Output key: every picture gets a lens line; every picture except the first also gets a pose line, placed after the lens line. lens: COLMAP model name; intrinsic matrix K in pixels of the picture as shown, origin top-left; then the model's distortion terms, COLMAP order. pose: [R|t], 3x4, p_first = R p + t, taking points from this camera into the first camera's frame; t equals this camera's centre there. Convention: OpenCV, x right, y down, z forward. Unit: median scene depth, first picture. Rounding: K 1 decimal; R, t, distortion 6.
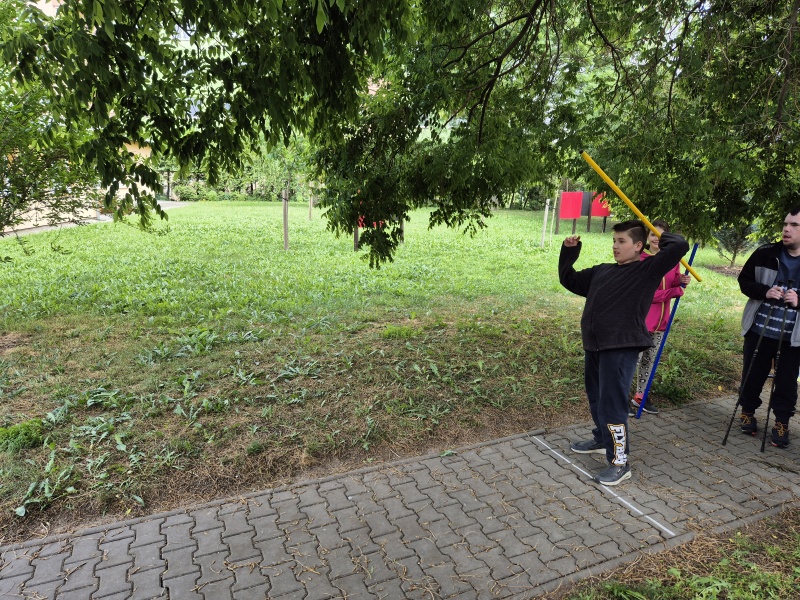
lens RADIAL K [[545.4, 0, 410.1], [0, 545.4, 285.8], [0, 0, 1]] dist [0.065778, -0.059420]
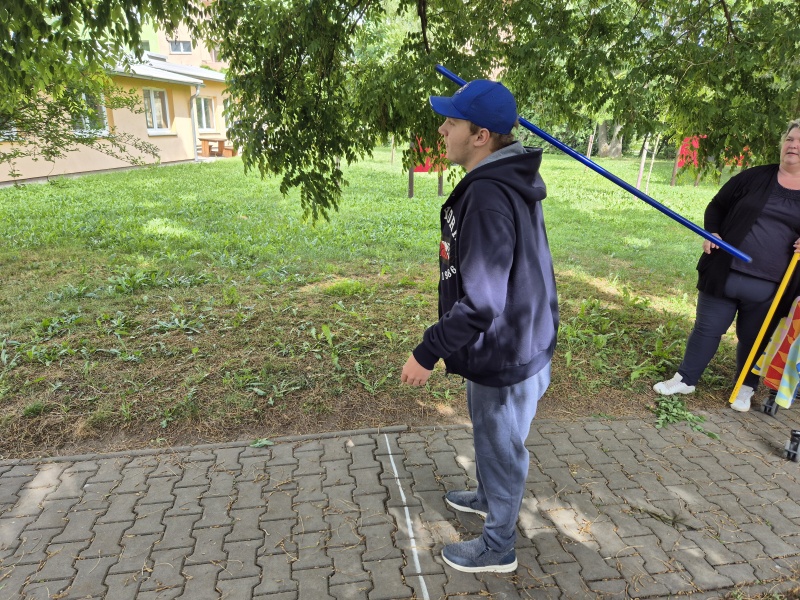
lens RADIAL K [[545.4, 0, 395.4], [0, 545.4, 281.3], [0, 0, 1]] dist [0.065778, -0.059420]
pose [[0.967458, 0.068412, -0.243607, 0.405869], [-0.047885, 0.994861, 0.089215, -0.012206], [0.248458, -0.074646, 0.965762, 0.262050]]
